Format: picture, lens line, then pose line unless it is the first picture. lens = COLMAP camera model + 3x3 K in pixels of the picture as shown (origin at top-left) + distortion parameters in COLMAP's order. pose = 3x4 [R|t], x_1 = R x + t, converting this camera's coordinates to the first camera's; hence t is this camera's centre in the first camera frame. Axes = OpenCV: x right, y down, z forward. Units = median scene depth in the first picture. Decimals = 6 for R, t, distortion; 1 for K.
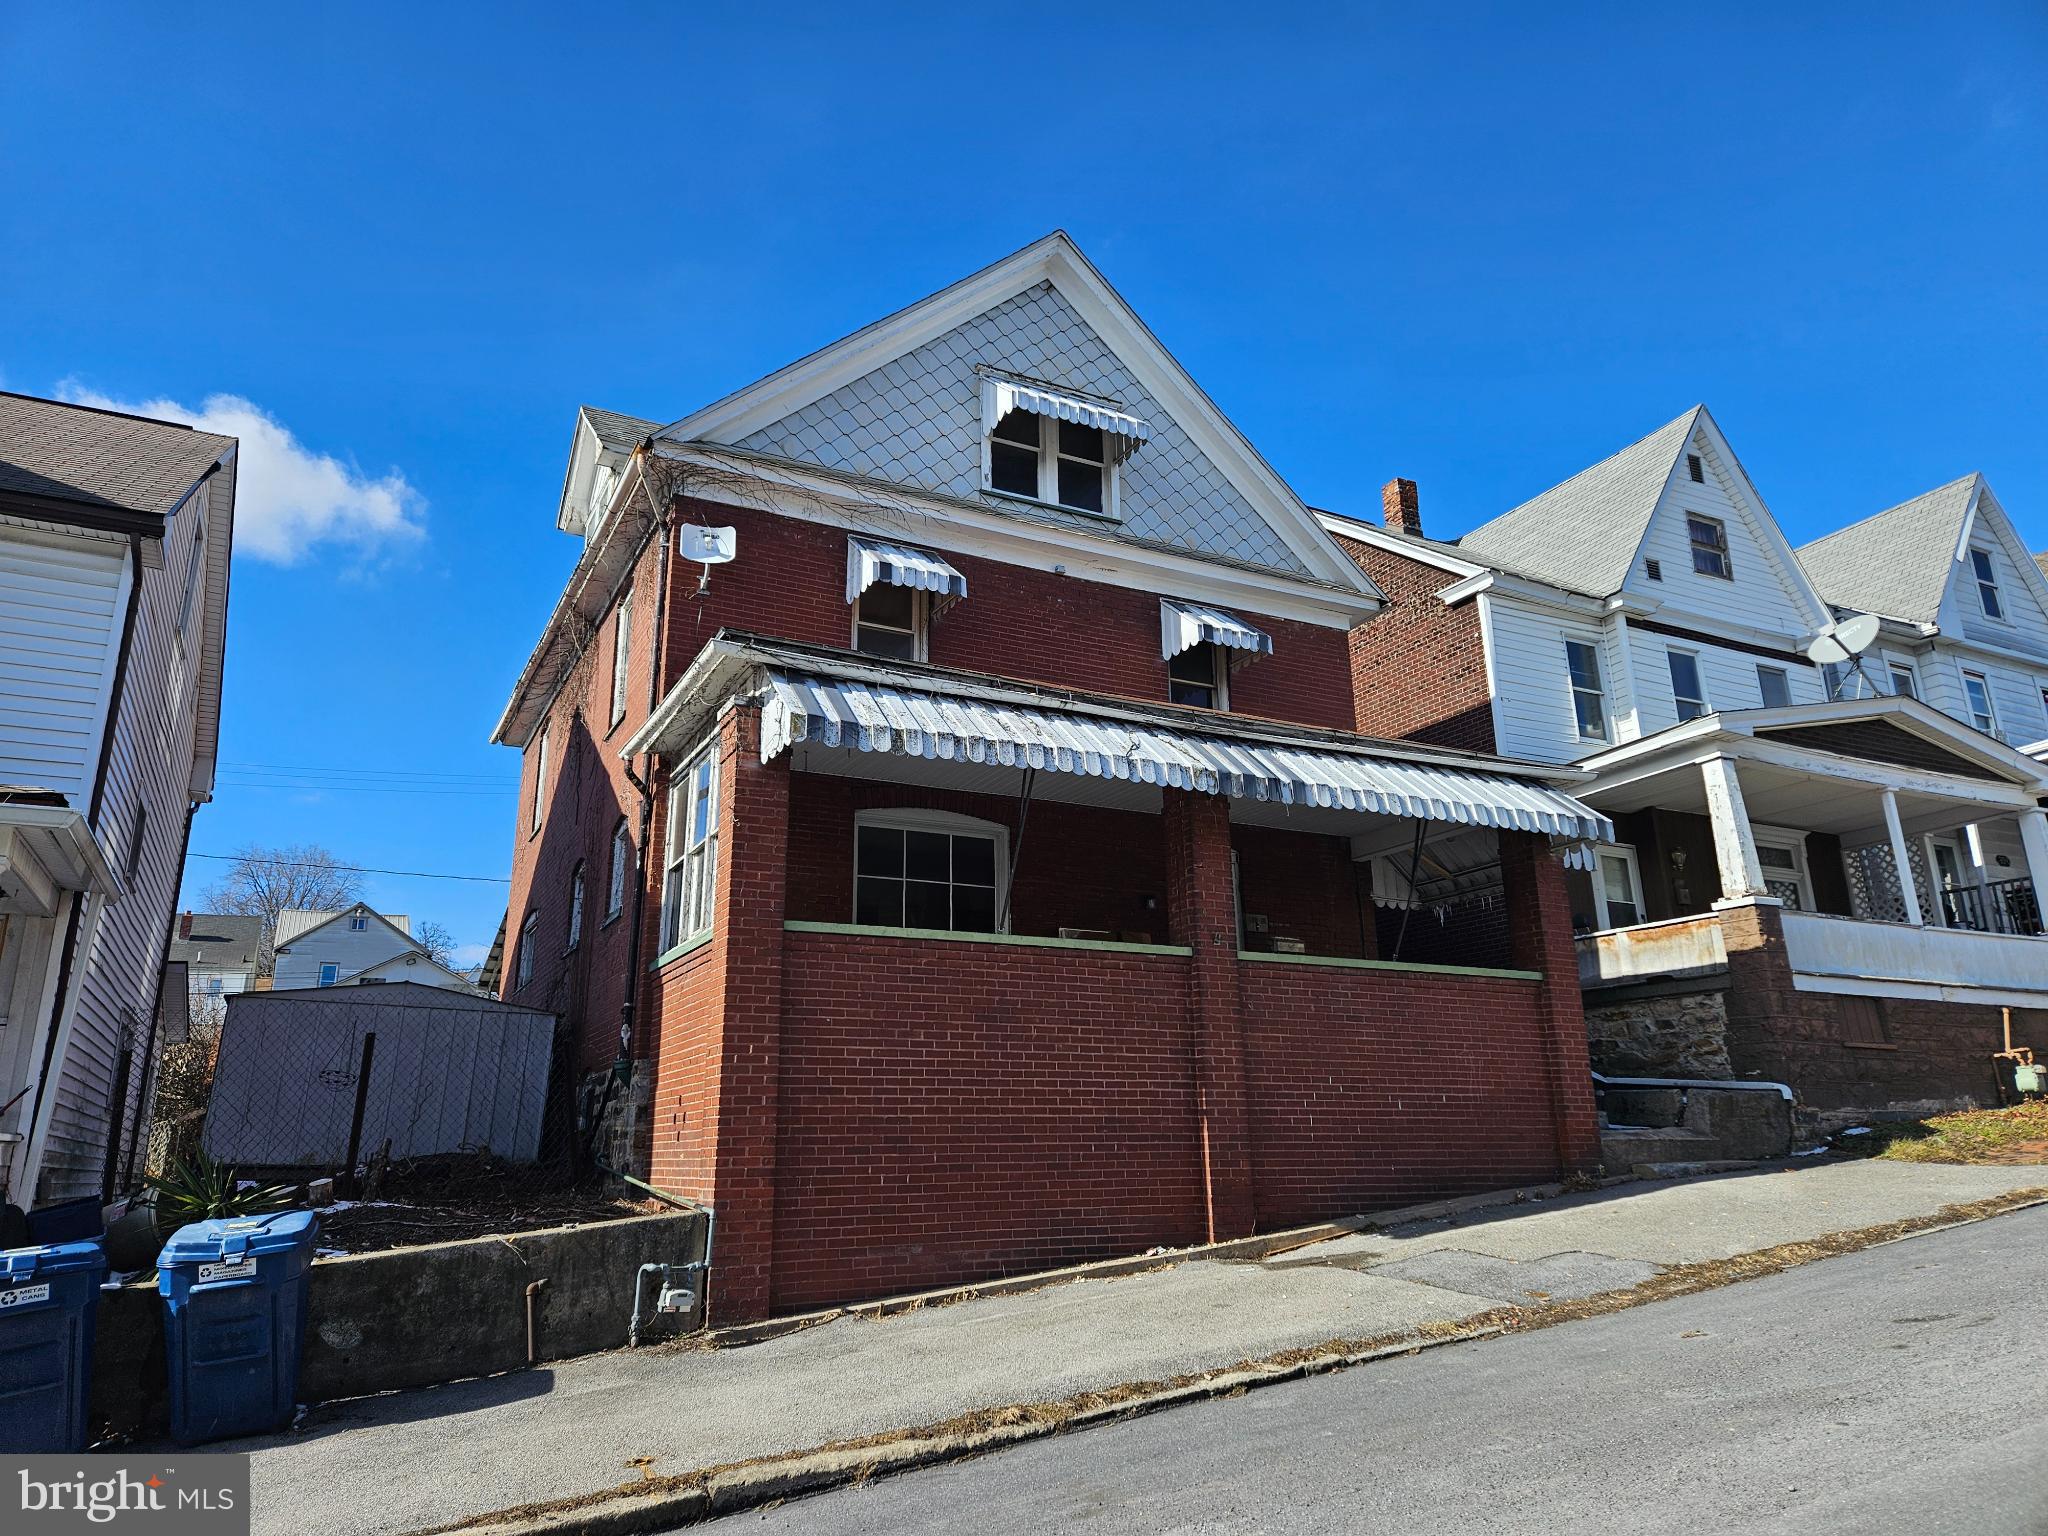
lens RADIAL K [[1345.9, 0, 1007.5], [0, 1345.9, 758.6], [0, 0, 1]] dist [0.068267, -0.052671]
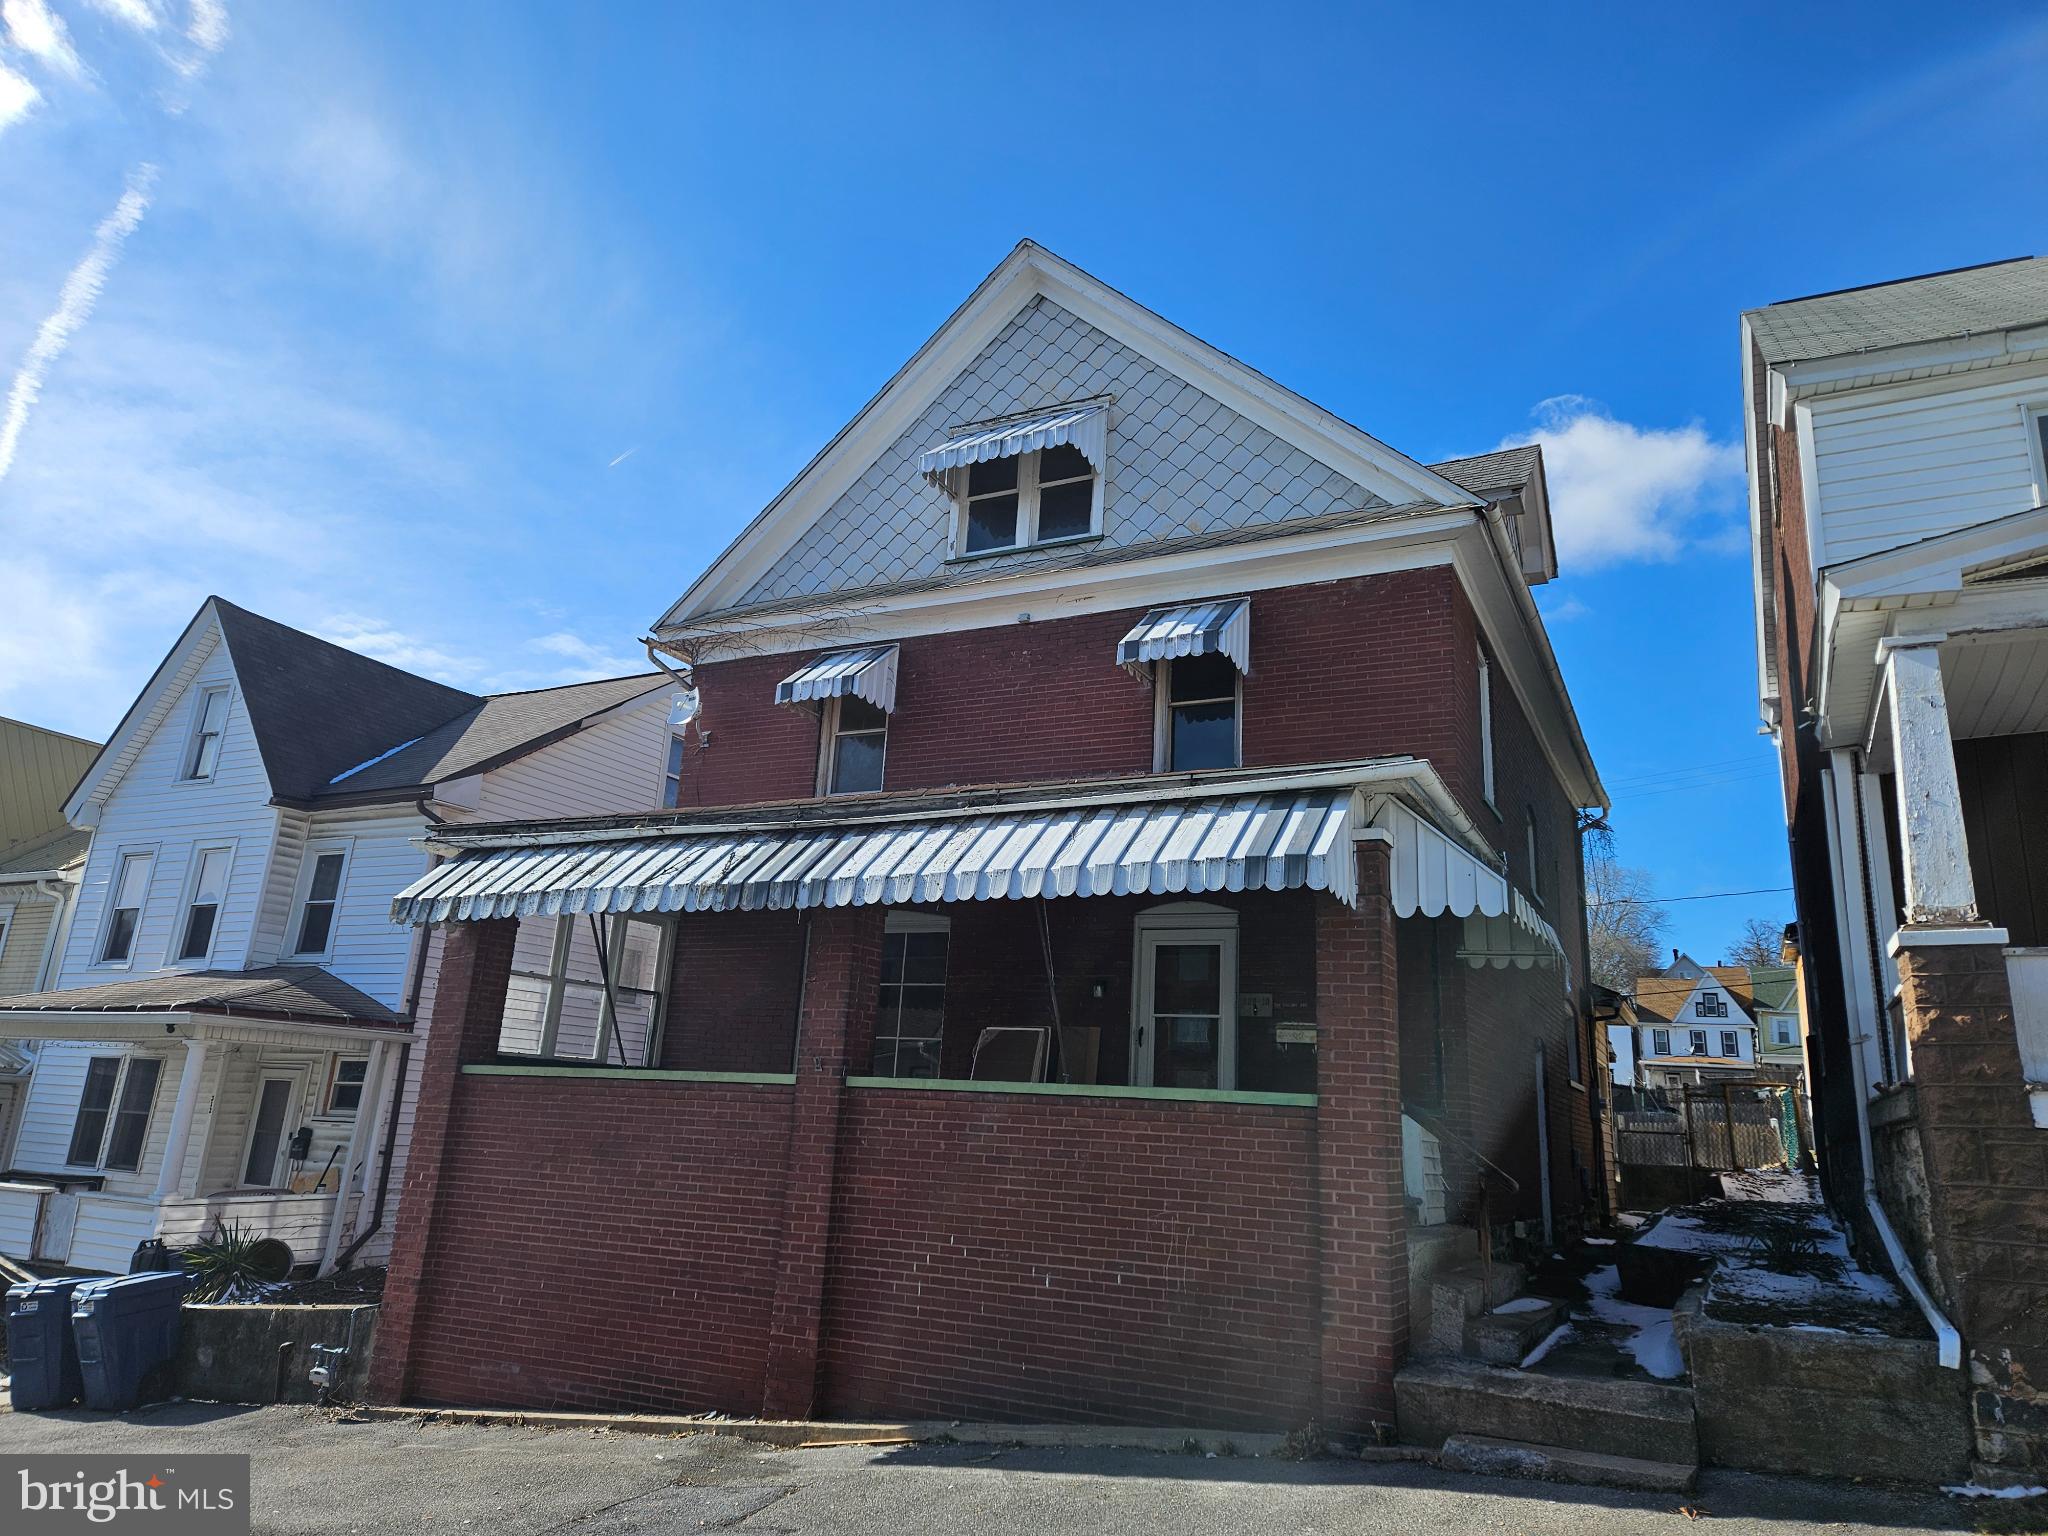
lens RADIAL K [[1345.9, 0, 1041.6], [0, 1345.9, 755.5], [0, 0, 1]] dist [0.068267, -0.052671]
pose [[0.594378, -0.171512, -0.785683, 0.862550], [0.172128, 0.981483, -0.084038, 0.031670], [0.785548, -0.085288, 0.612895, 0.528774]]
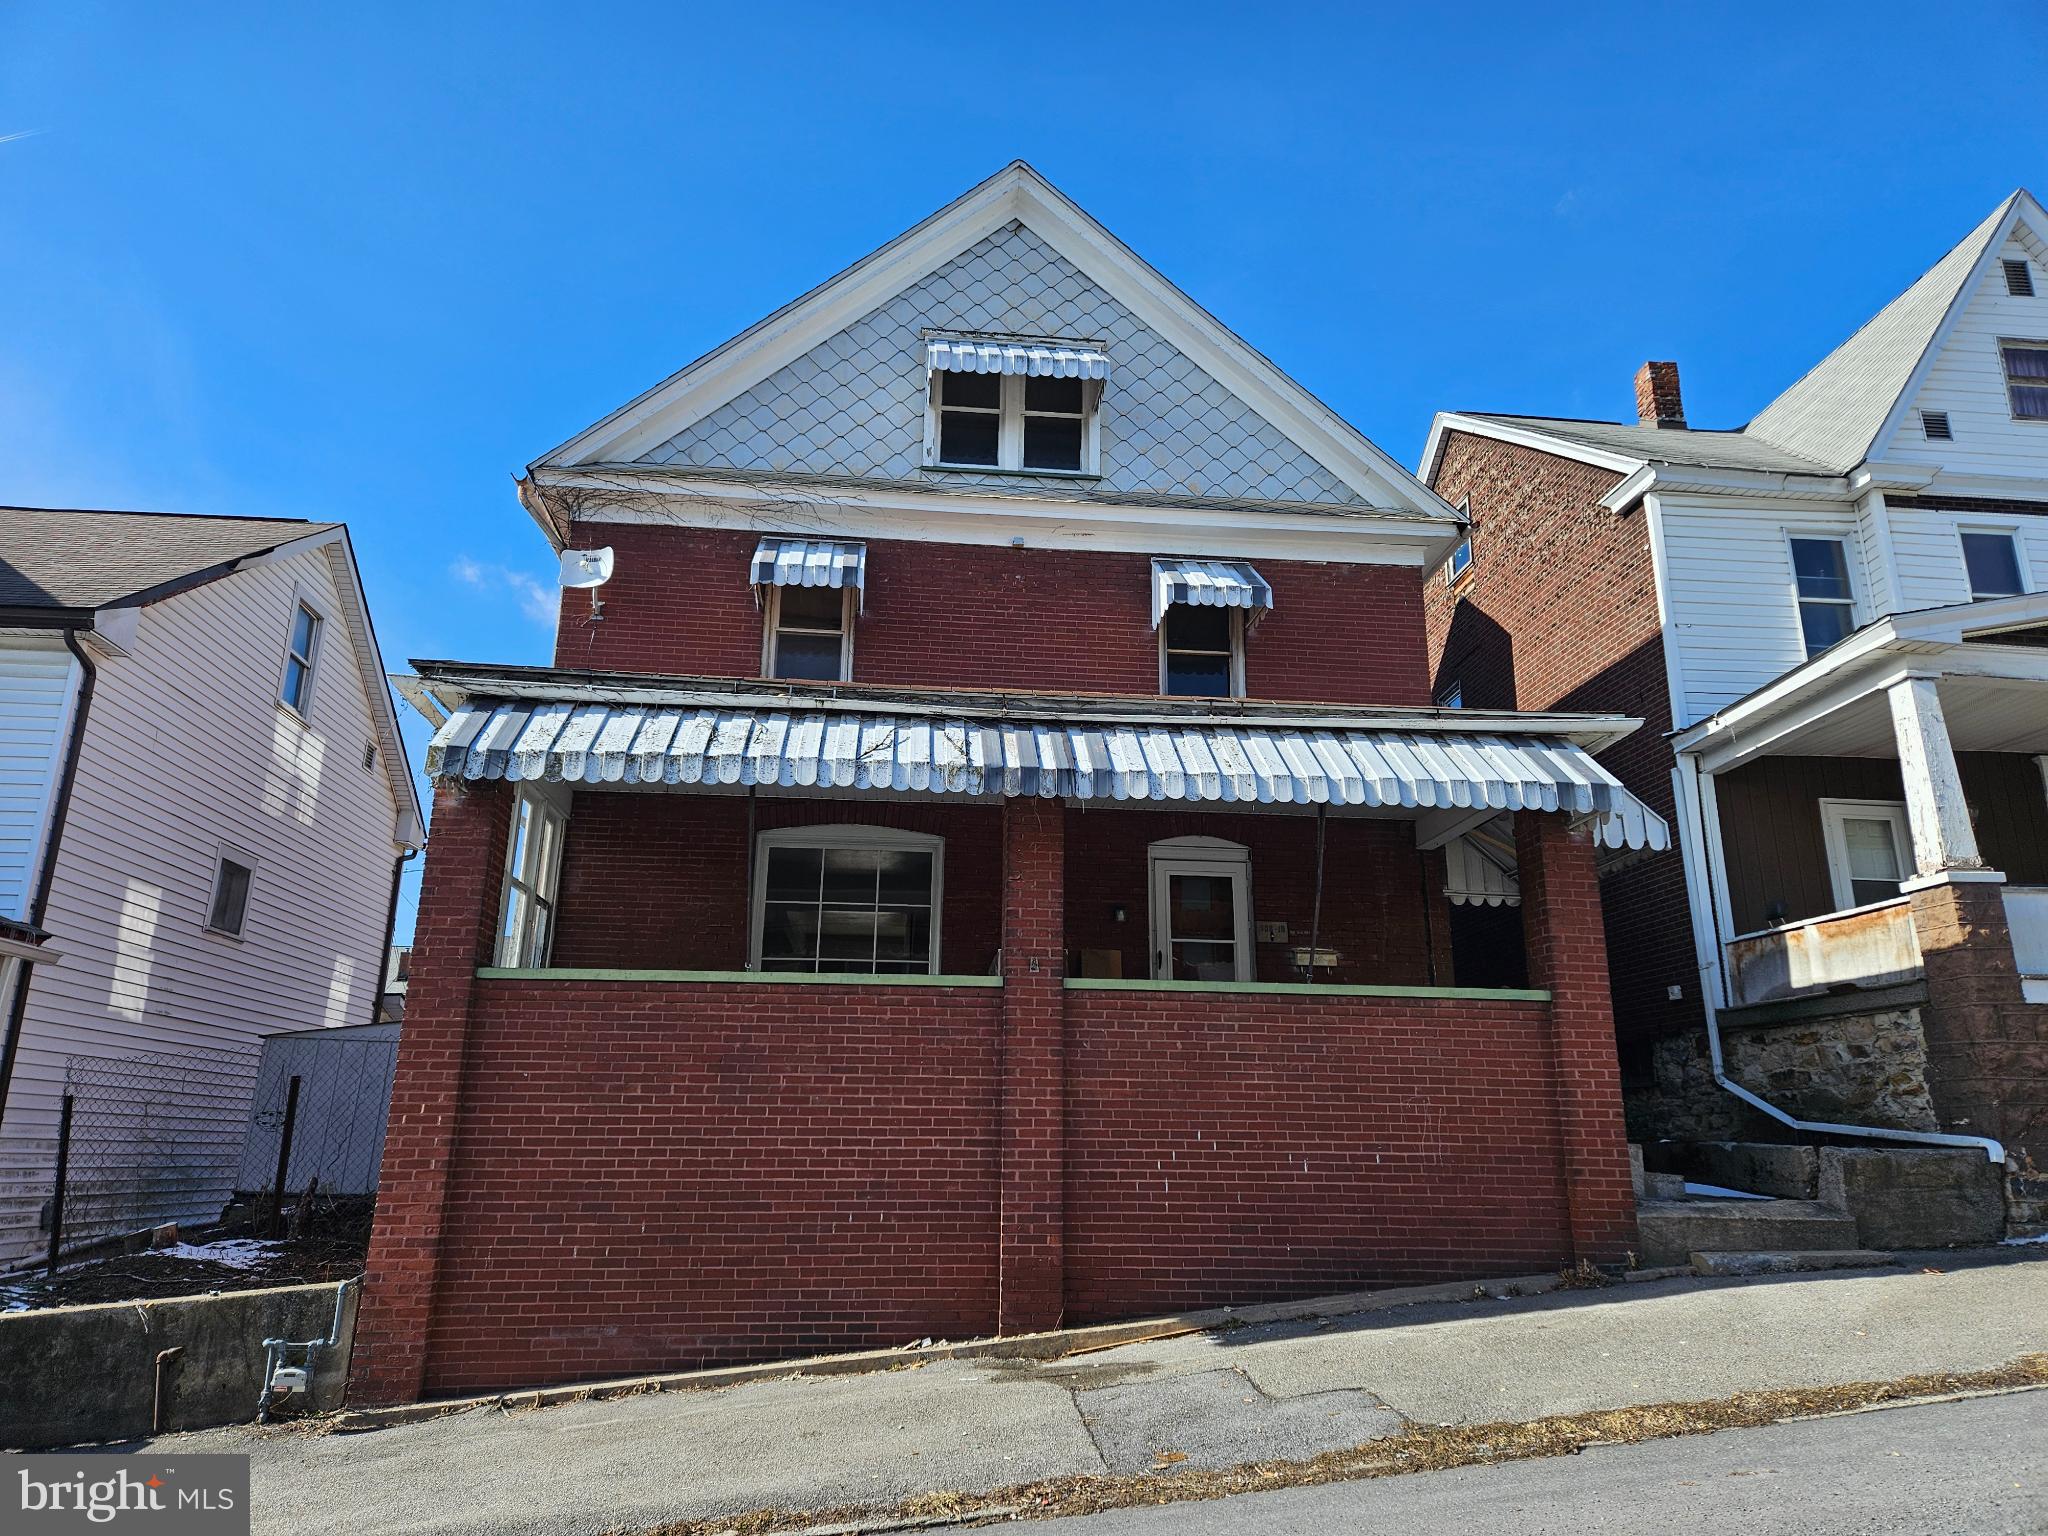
lens RADIAL K [[1345.9, 0, 1033.0], [0, 1345.9, 761.9], [0, 0, 1]] dist [0.068267, -0.052671]
pose [[0.933406, -0.078613, -0.350104, 0.407265], [0.081489, 0.996653, -0.006534, 0.012257], [0.349446, -0.022431, 0.936688, 0.198602]]
